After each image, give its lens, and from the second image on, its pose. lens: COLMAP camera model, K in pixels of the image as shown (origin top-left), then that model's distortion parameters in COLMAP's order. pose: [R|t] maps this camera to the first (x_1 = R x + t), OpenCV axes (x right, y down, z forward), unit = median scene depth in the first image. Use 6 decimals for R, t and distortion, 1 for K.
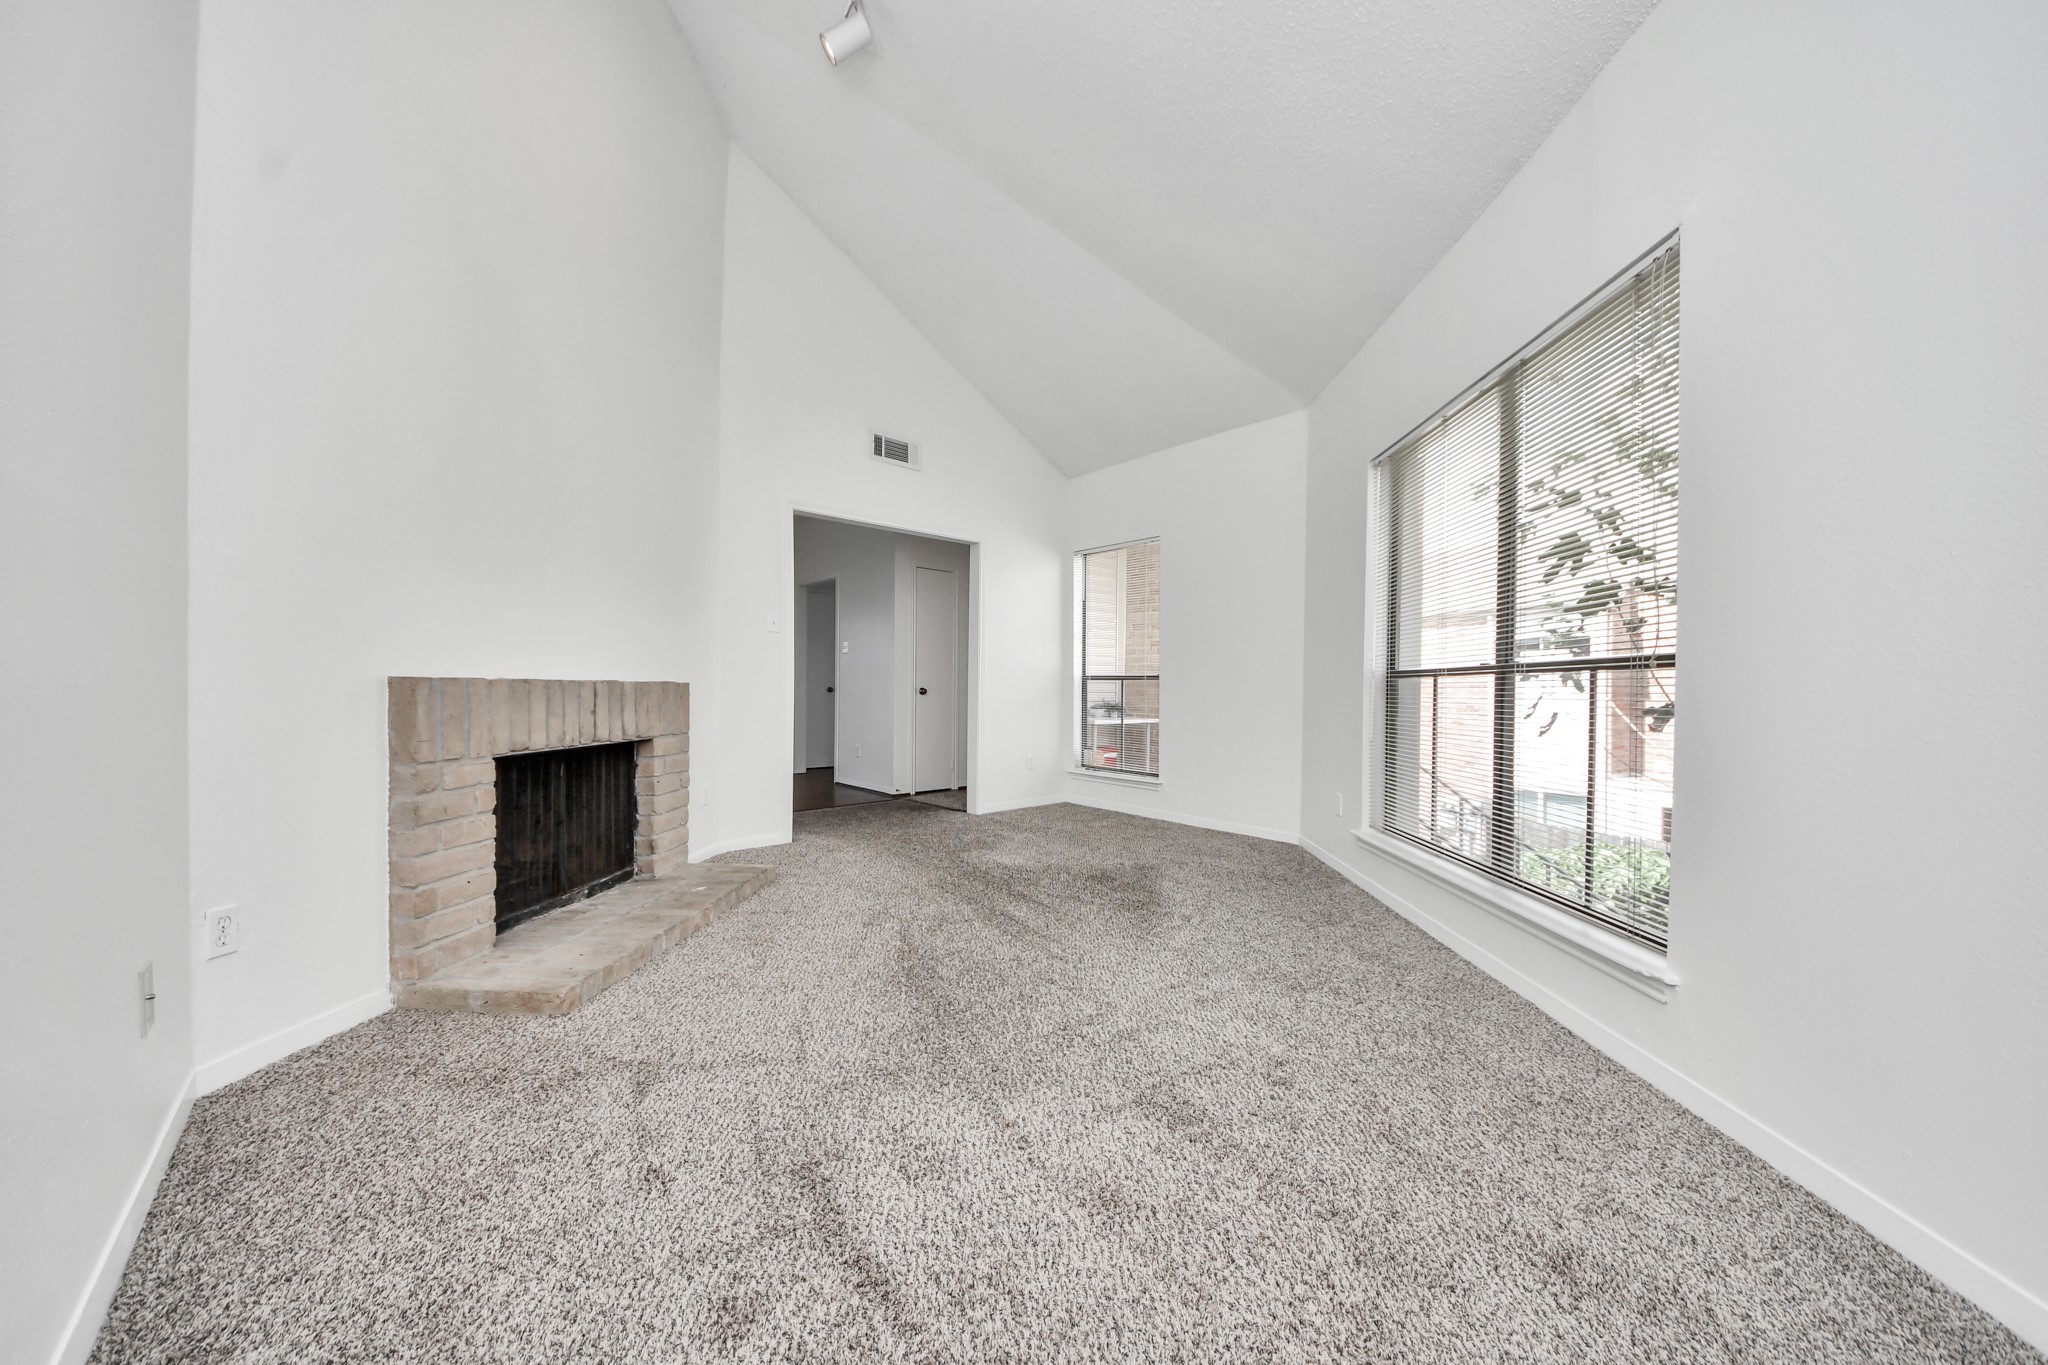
lens RADIAL K [[731.9, 0, 1033.7], [0, 731.9, 686.4], [0, 0, 1]] dist [0.012986, -0.012172]
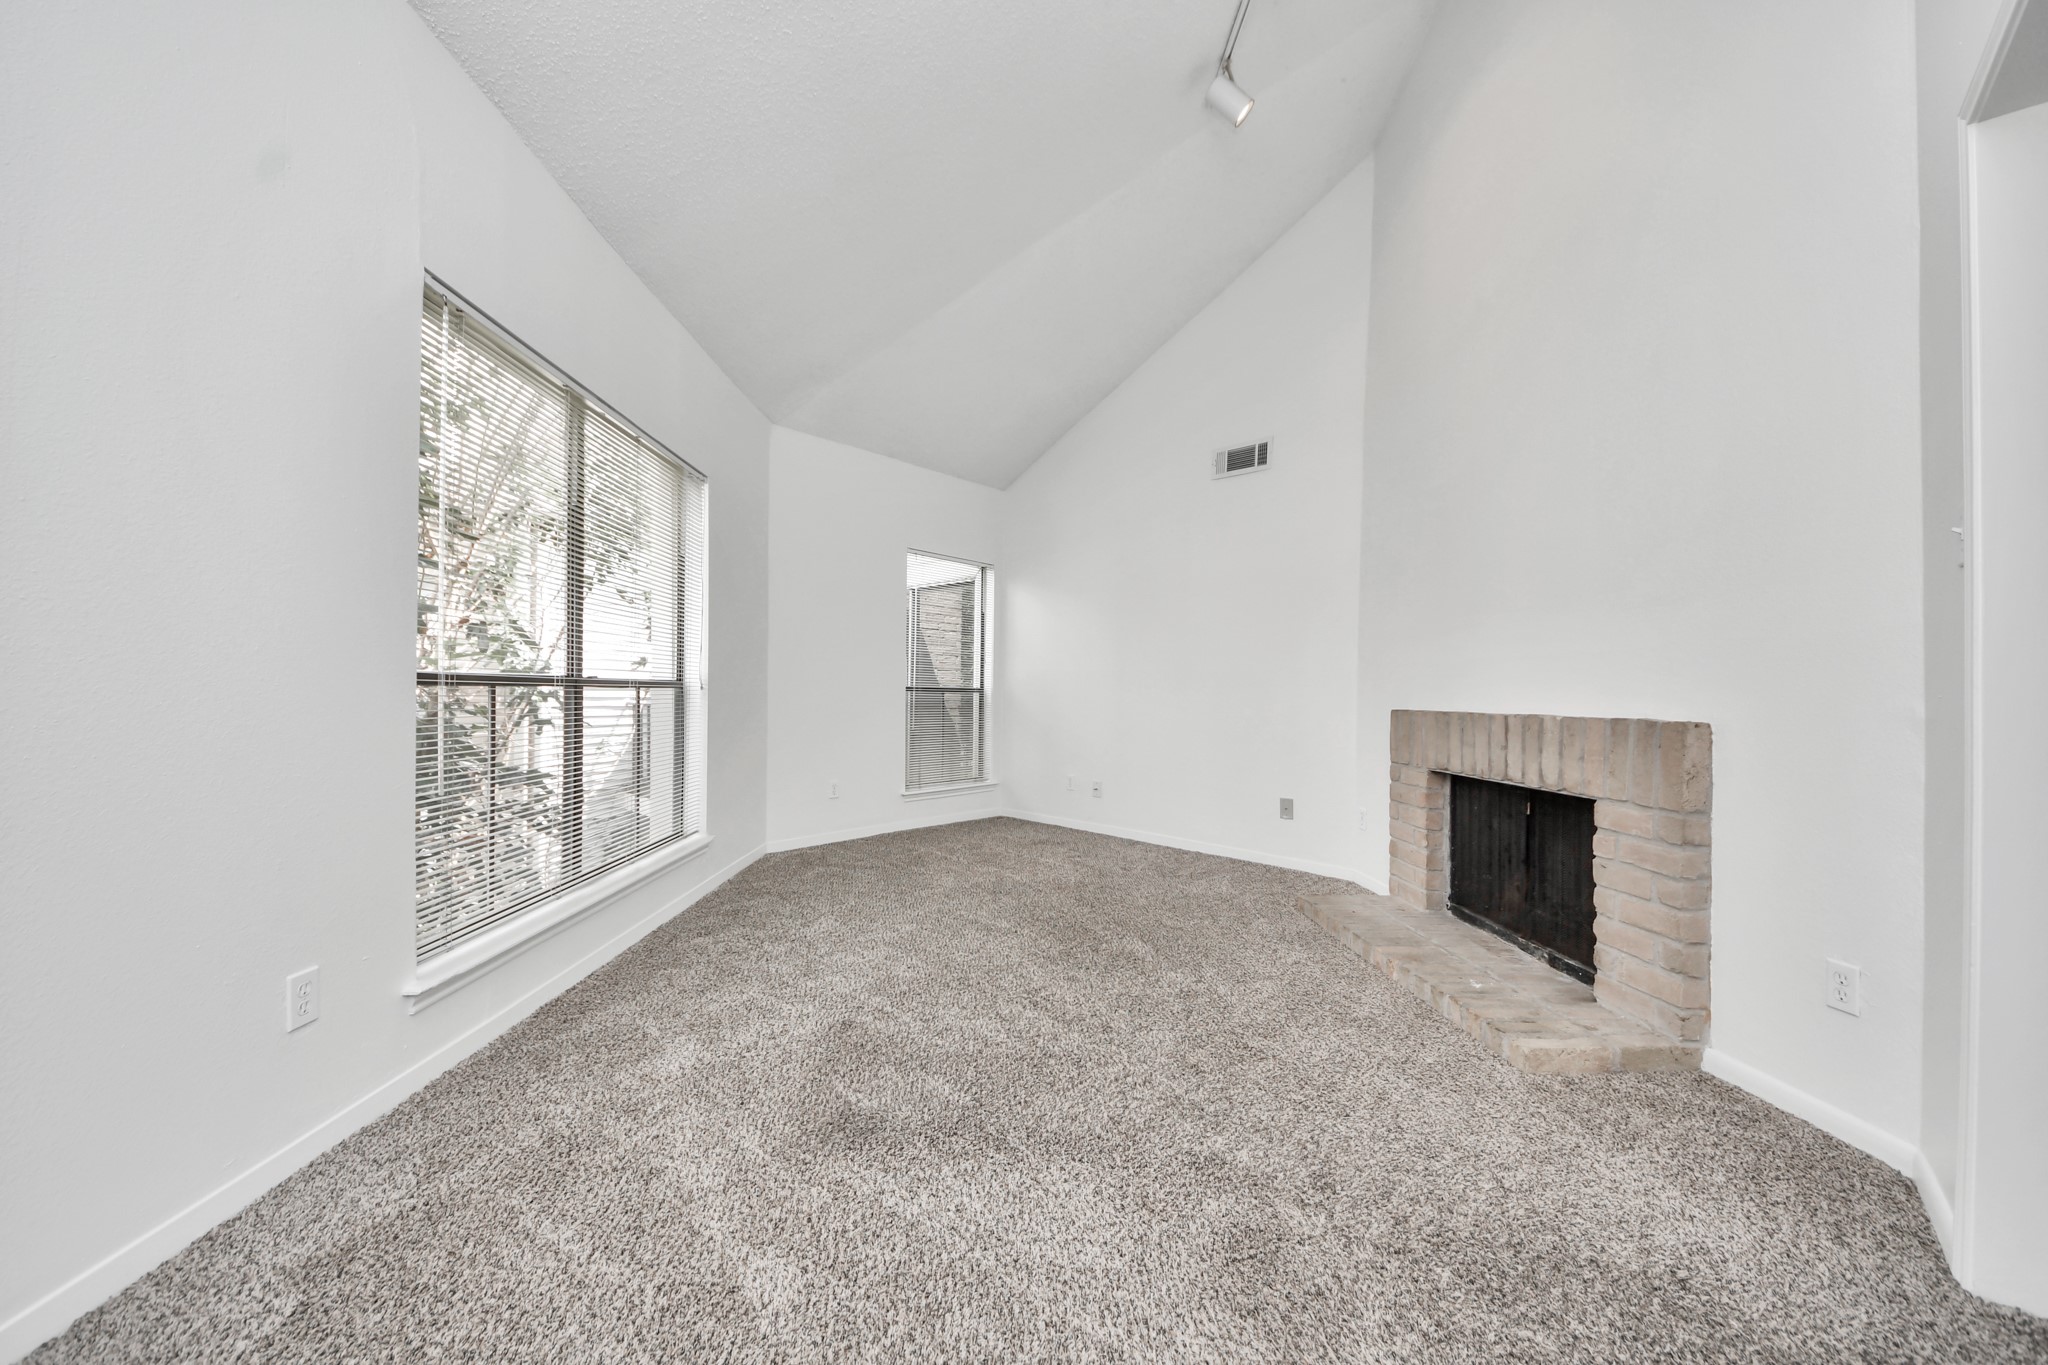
lens RADIAL K [[731.9, 0, 1033.7], [0, 731.9, 686.4], [0, 0, 1]] dist [0.012986, -0.012172]
pose [[-0.995746, -0.019816, -0.089987, 0.087724], [-0.018657, 0.999732, -0.013696, -0.019213], [0.090234, -0.011958, -0.995849, 1.882451]]
